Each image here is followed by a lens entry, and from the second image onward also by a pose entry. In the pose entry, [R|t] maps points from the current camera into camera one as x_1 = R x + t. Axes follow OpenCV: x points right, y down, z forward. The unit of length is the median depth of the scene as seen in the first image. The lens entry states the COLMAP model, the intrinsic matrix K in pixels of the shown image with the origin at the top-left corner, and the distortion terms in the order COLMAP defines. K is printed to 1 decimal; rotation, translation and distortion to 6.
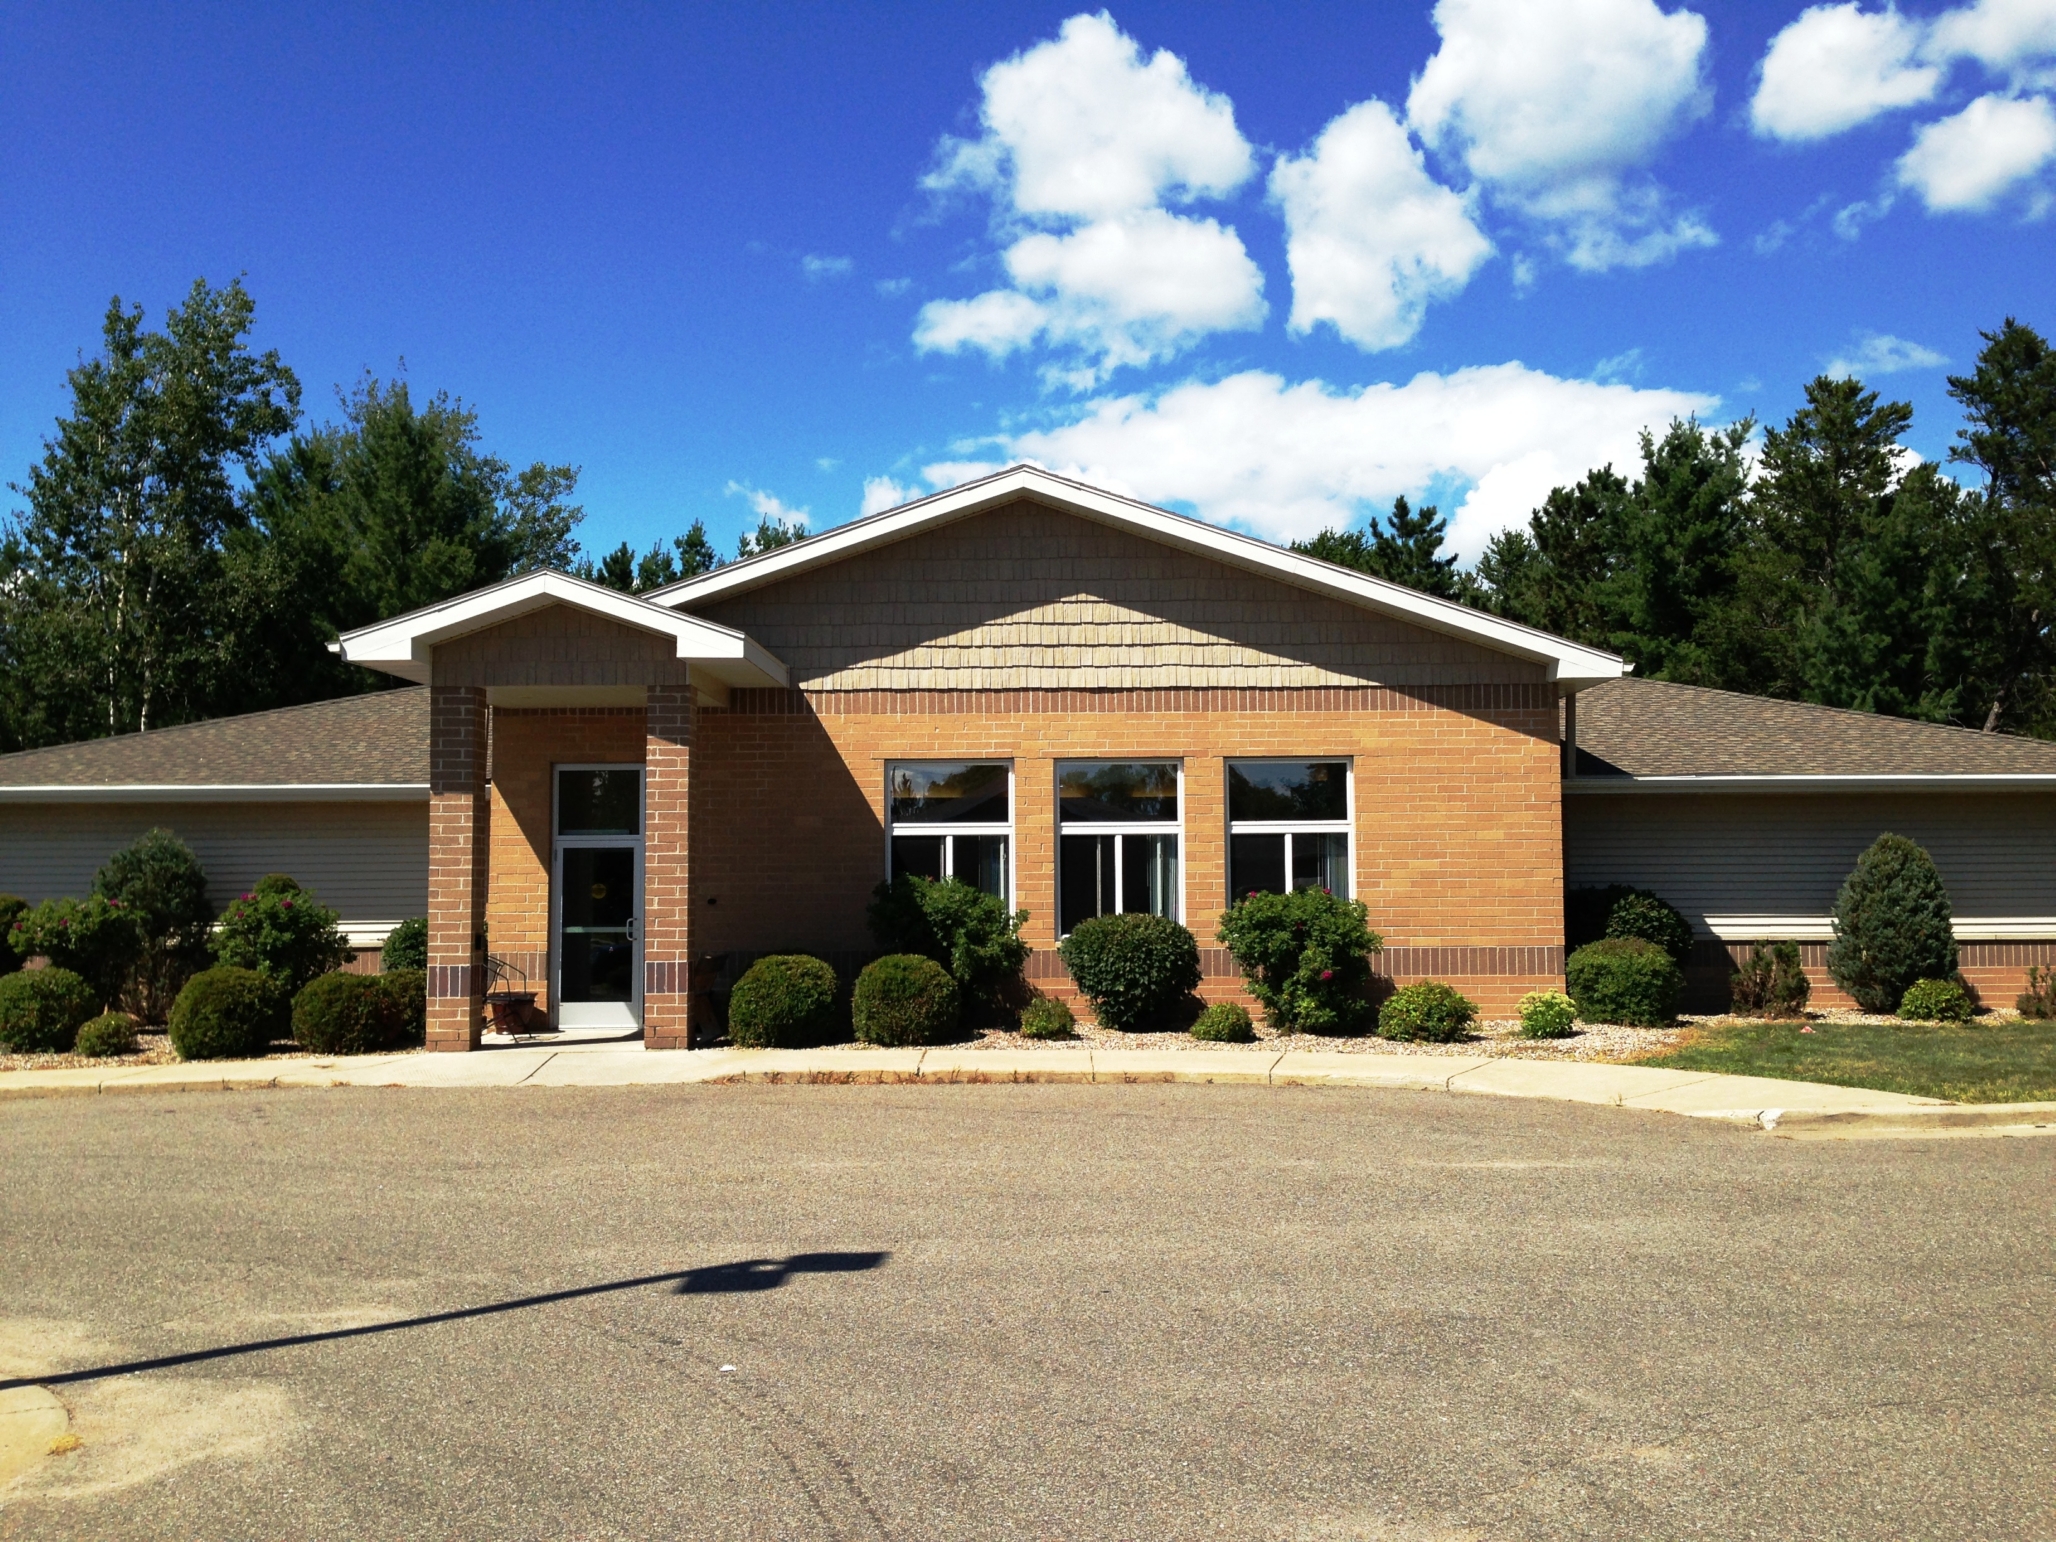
lens RADIAL K [[1912.2, 0, 1028.0], [0, 1912.2, 771.0], [0, 0, 1]] dist [0.091260, -0.120998]
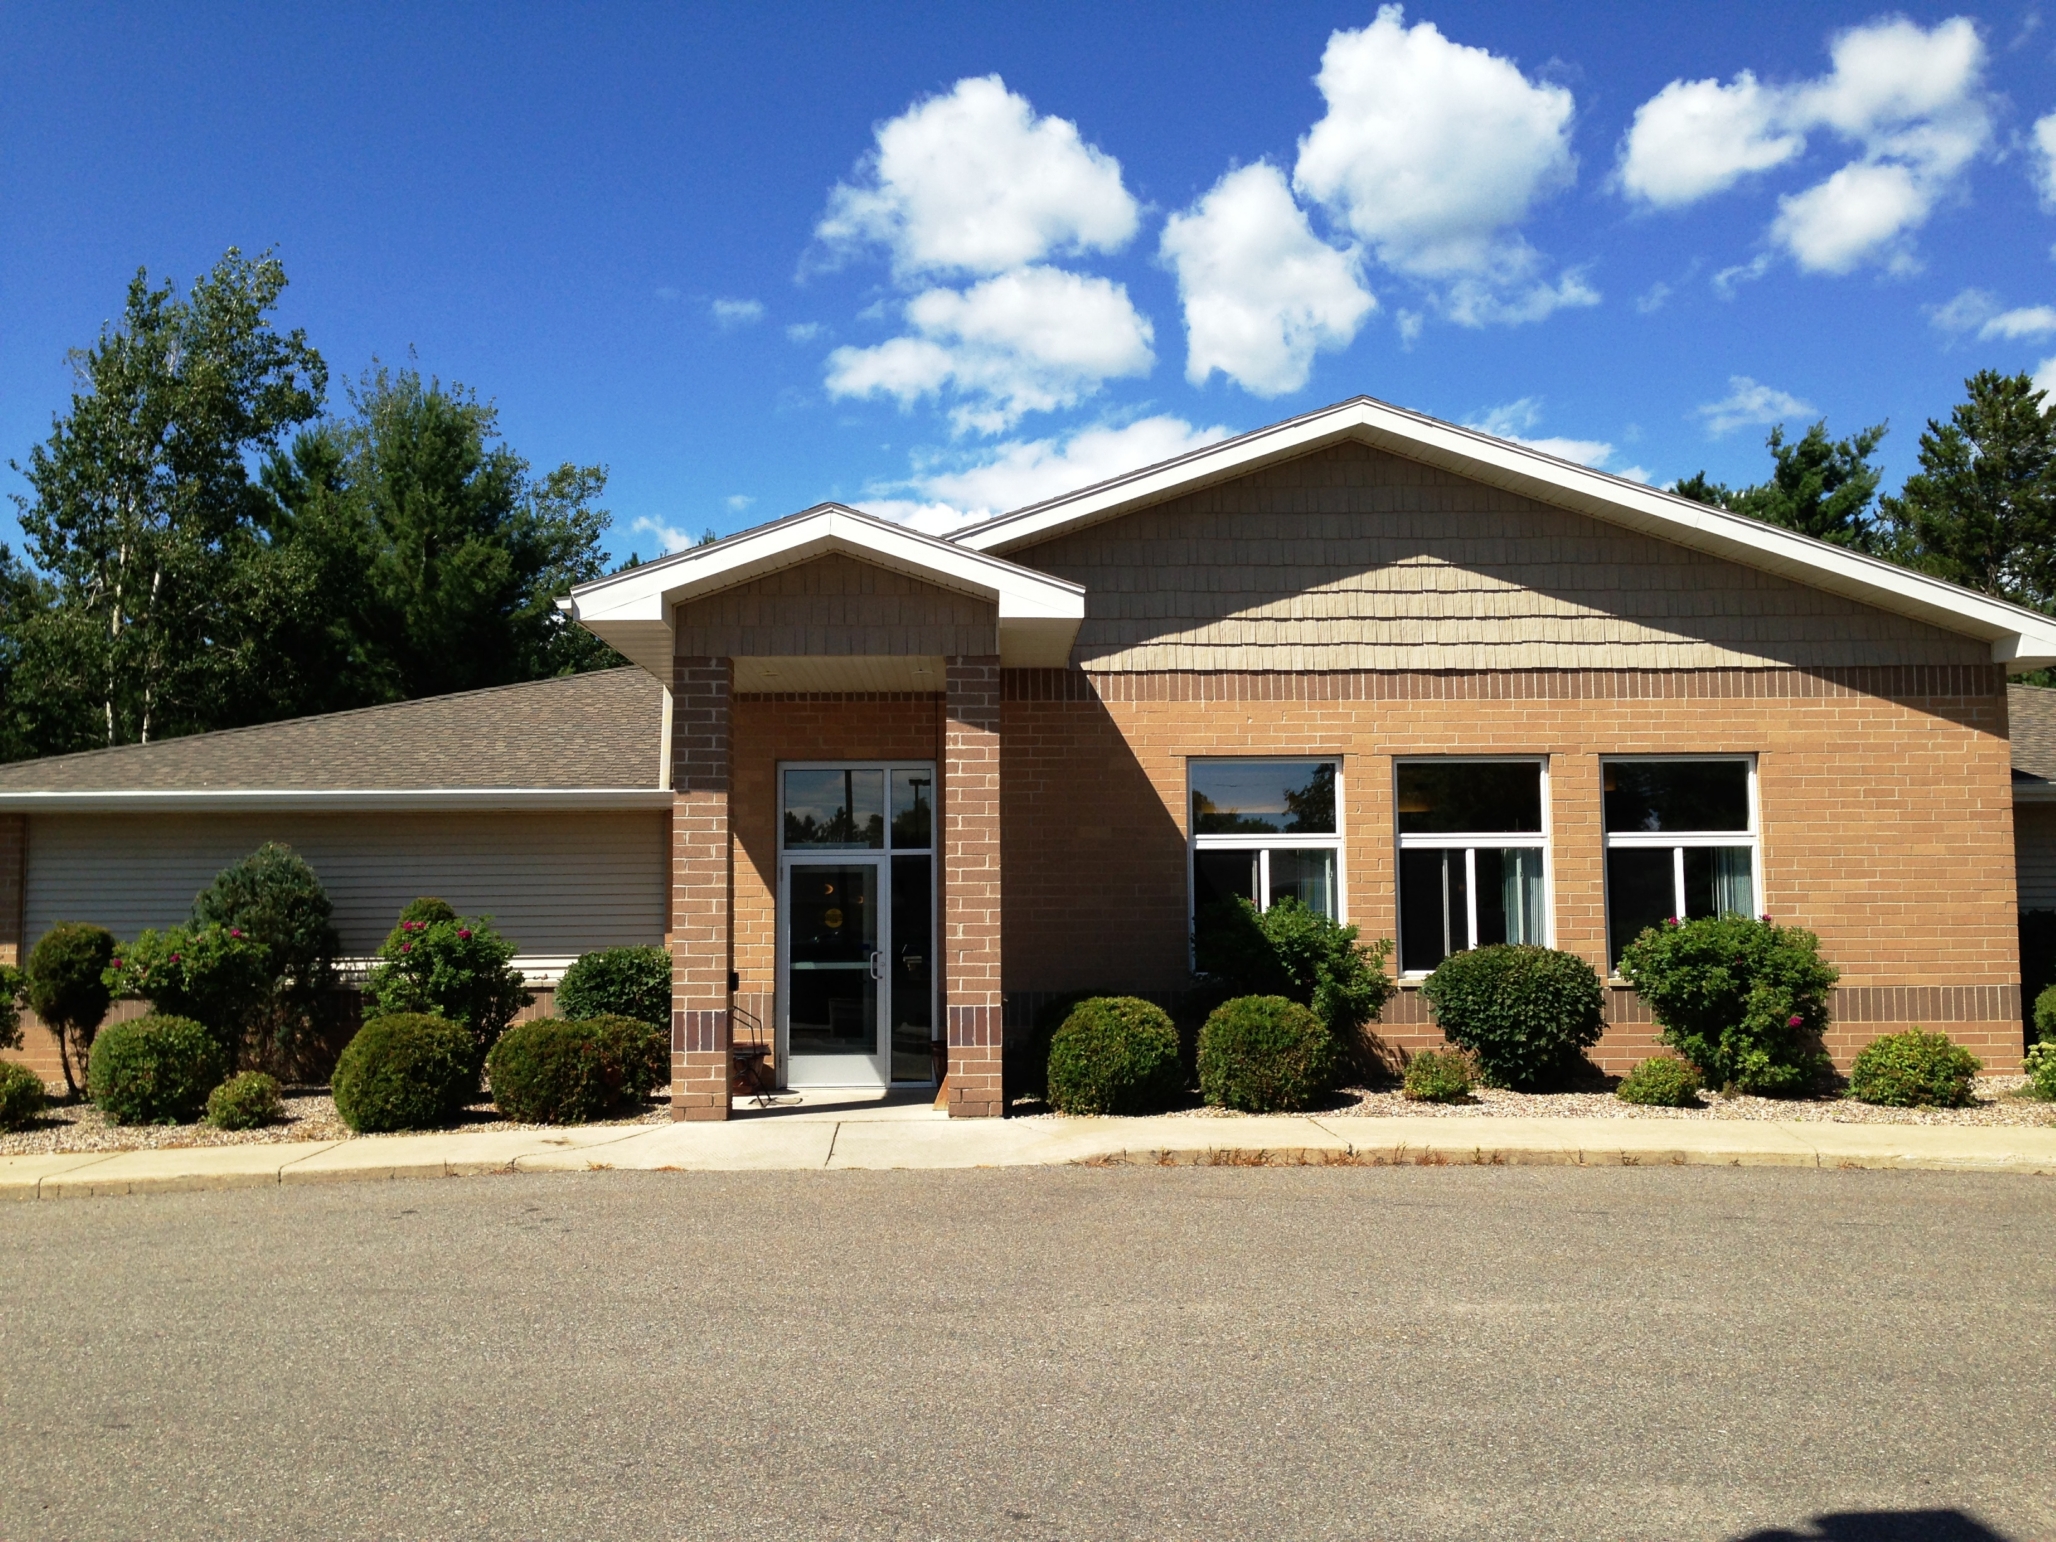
lens RADIAL K [[1916.2, 0, 1029.3], [0, 1916.2, 747.7], [0, 0, 1]] dist [0.057564, 0.005482]
pose [[0.999314, 0.001620, 0.037006, -0.172700], [-0.000450, 0.999501, -0.031590, 0.016314], [-0.037038, 0.031552, 0.998816, 0.184756]]
